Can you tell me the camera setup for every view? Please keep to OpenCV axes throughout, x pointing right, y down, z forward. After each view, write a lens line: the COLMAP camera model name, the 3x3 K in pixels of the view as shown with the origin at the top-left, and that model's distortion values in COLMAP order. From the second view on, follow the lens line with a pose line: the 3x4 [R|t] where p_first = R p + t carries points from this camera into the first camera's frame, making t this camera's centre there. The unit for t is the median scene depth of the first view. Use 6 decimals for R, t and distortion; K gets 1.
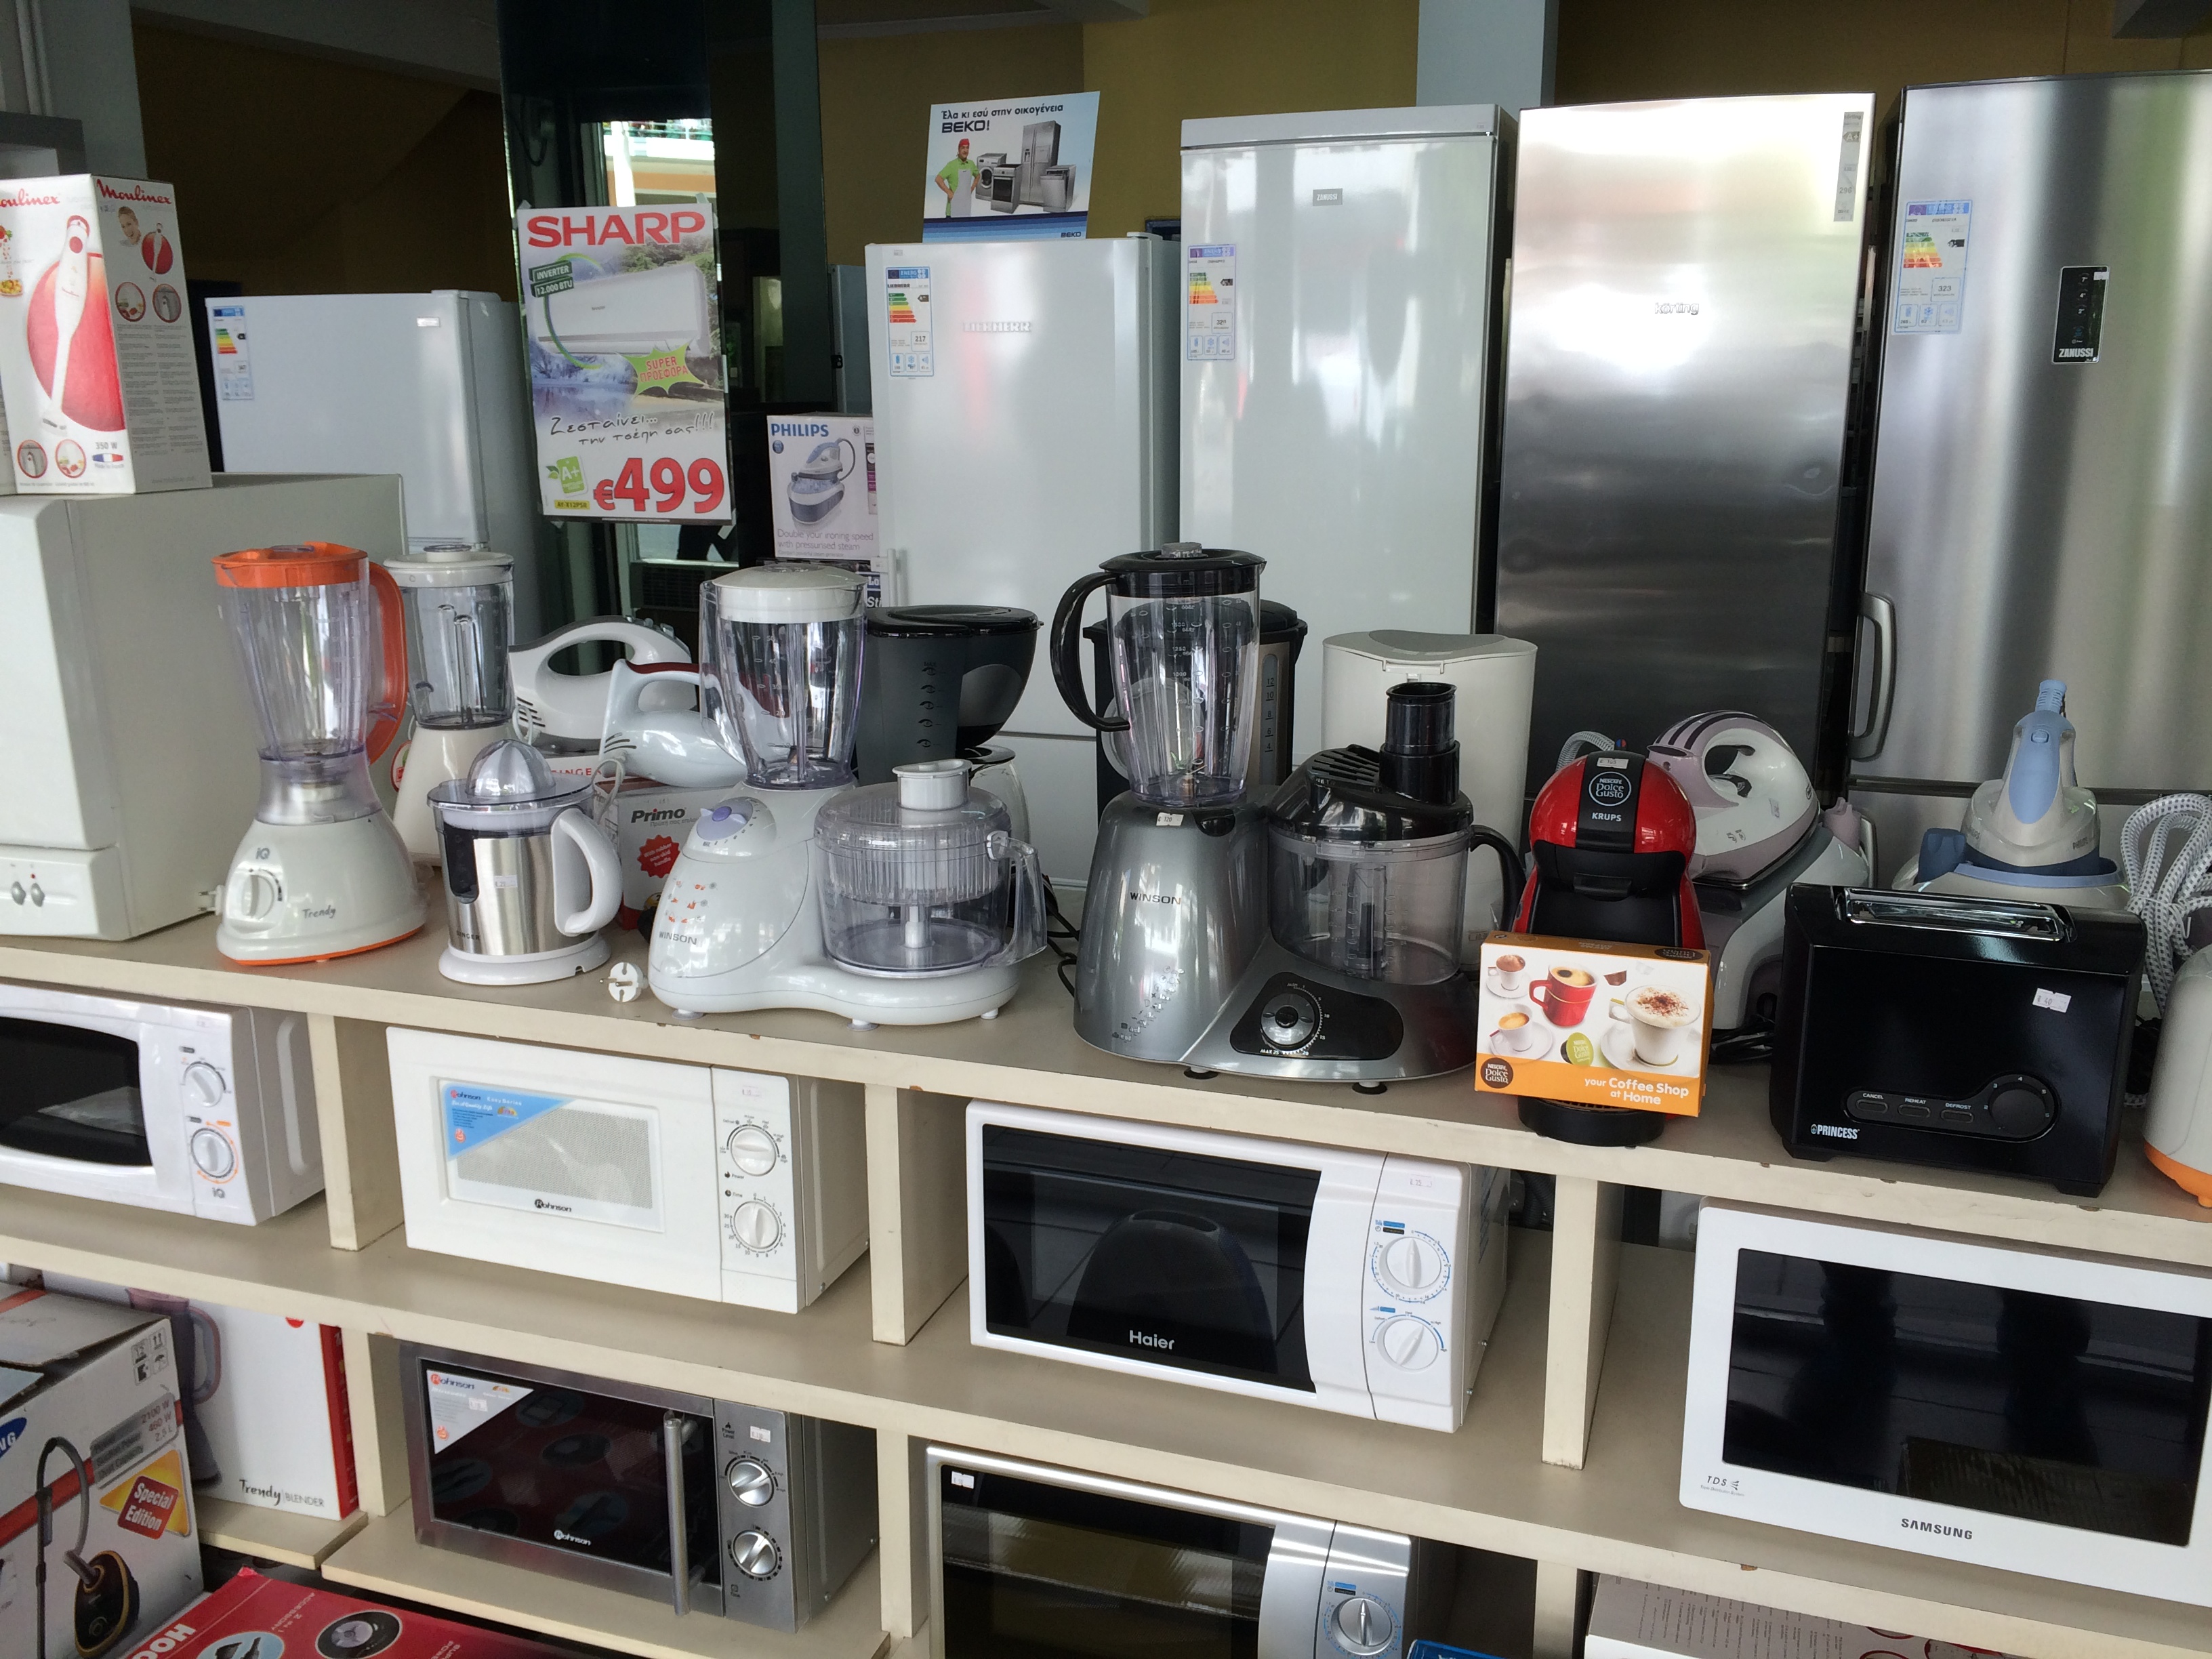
lens RADIAL K [[1906.7, 0, 1103.4], [0, 1906.7, 822.9], [0, 0, 1]] dist [0.072540, -0.062027]
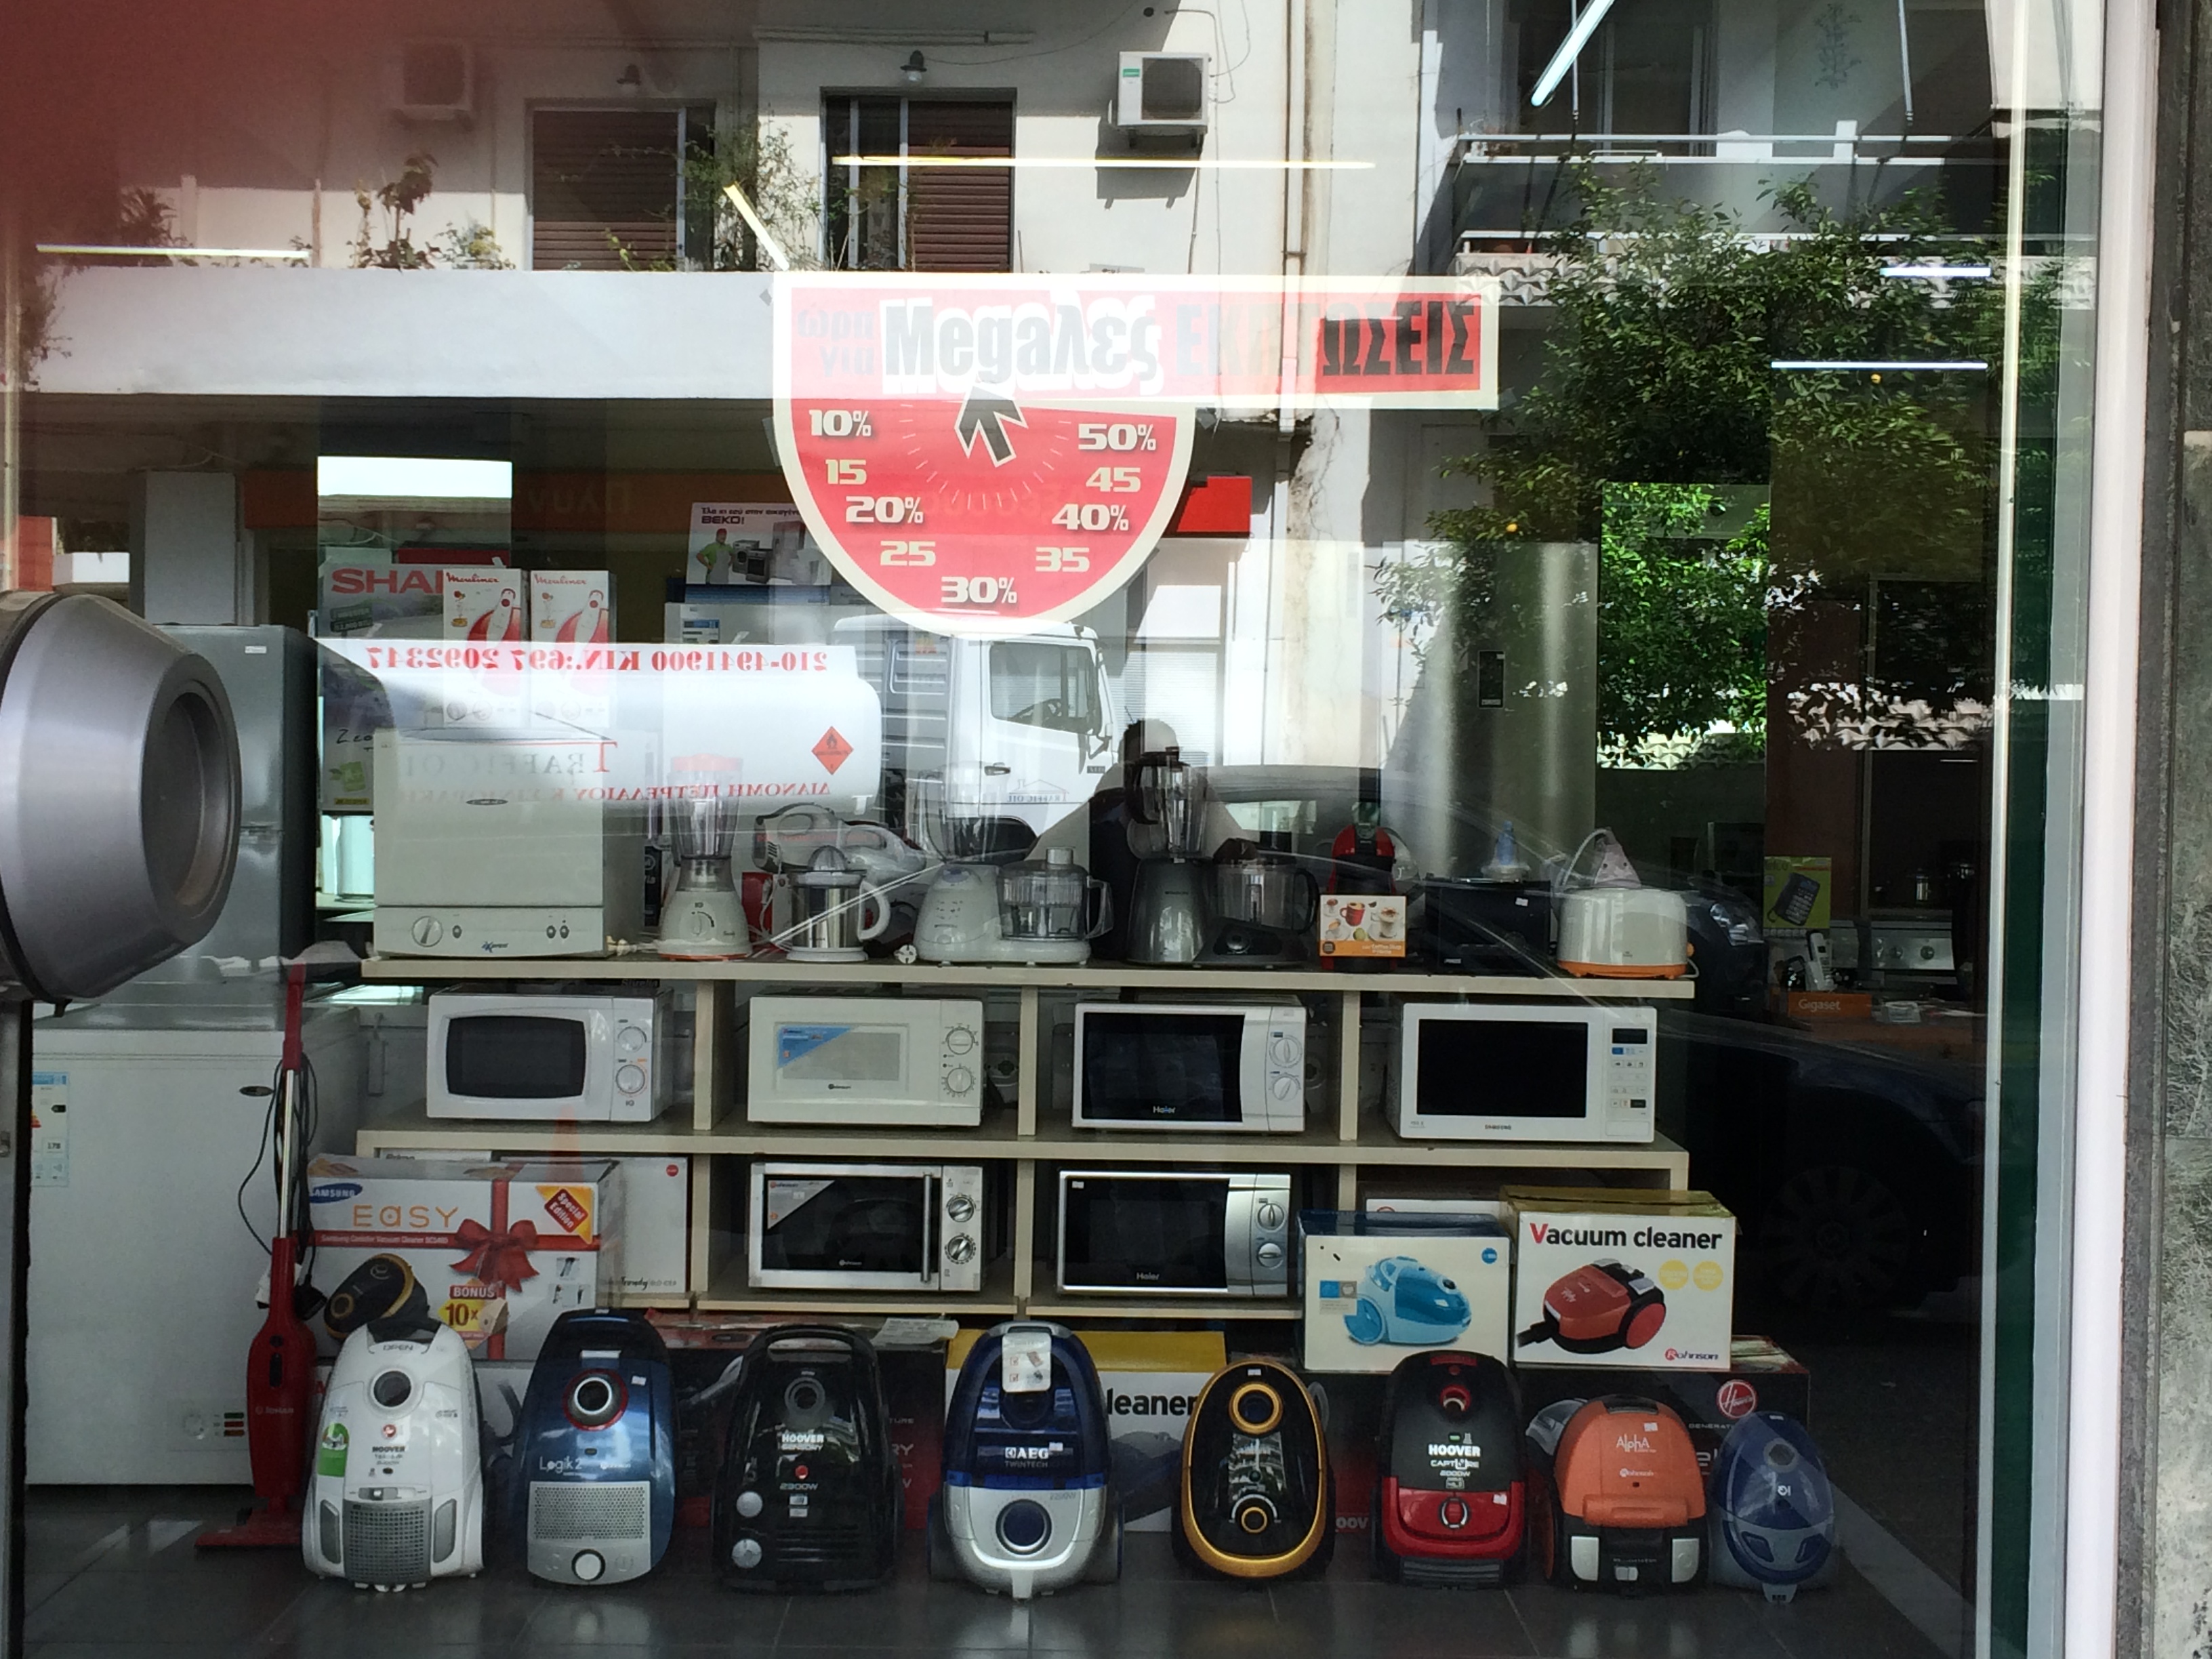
lens RADIAL K [[2933.0, 0, 1112.9], [0, 2933.0, 836.8], [0, 0, 1]] dist [0.054032, 0.000000]
pose [[0.941427, 0.012097, 0.336999, -1.071160], [0.058541, 0.978319, -0.198658, 0.580166], [-0.332096, 0.206750, 0.920308, -1.952223]]
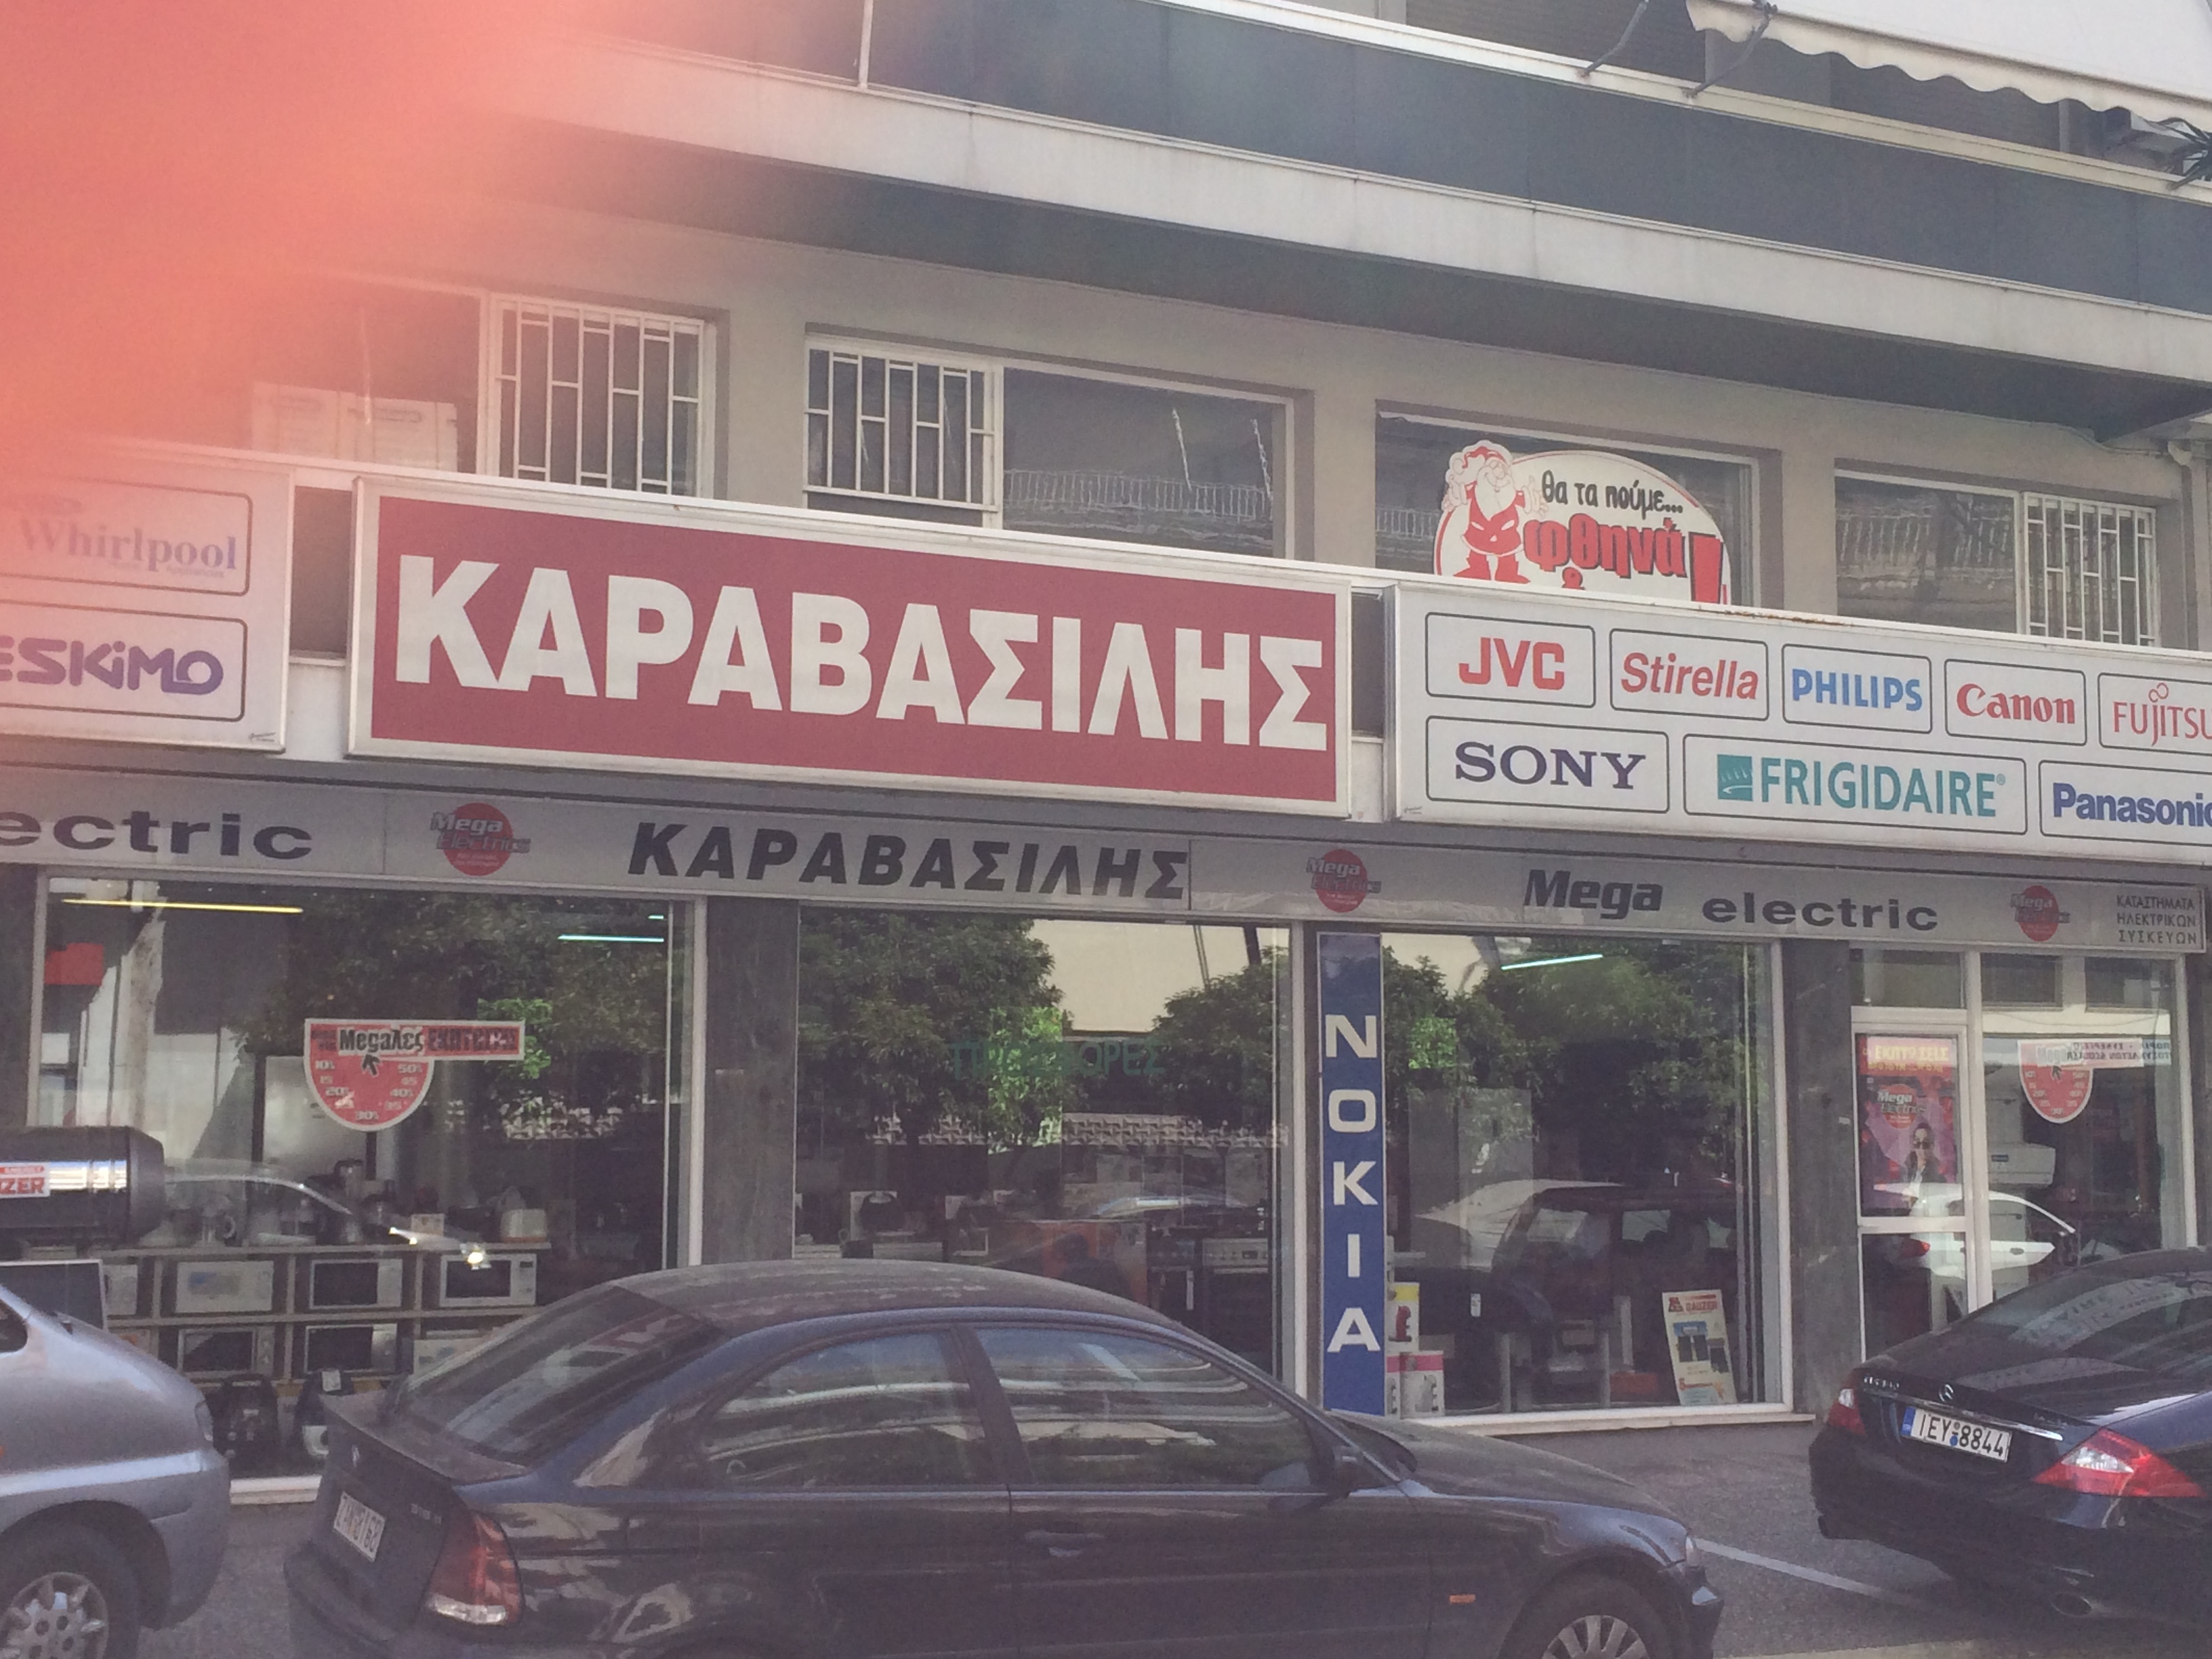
lens RADIAL K [[2933.0, 0, 1125.1], [0, 2933.0, 832.0], [0, 0, 1]] dist [0.054032, 0.000000]
pose [[0.688528, 0.083675, 0.720367, -4.371596], [0.165086, 0.949158, -0.268040, 1.531340], [-0.706170, 0.303475, 0.639708, -6.037245]]
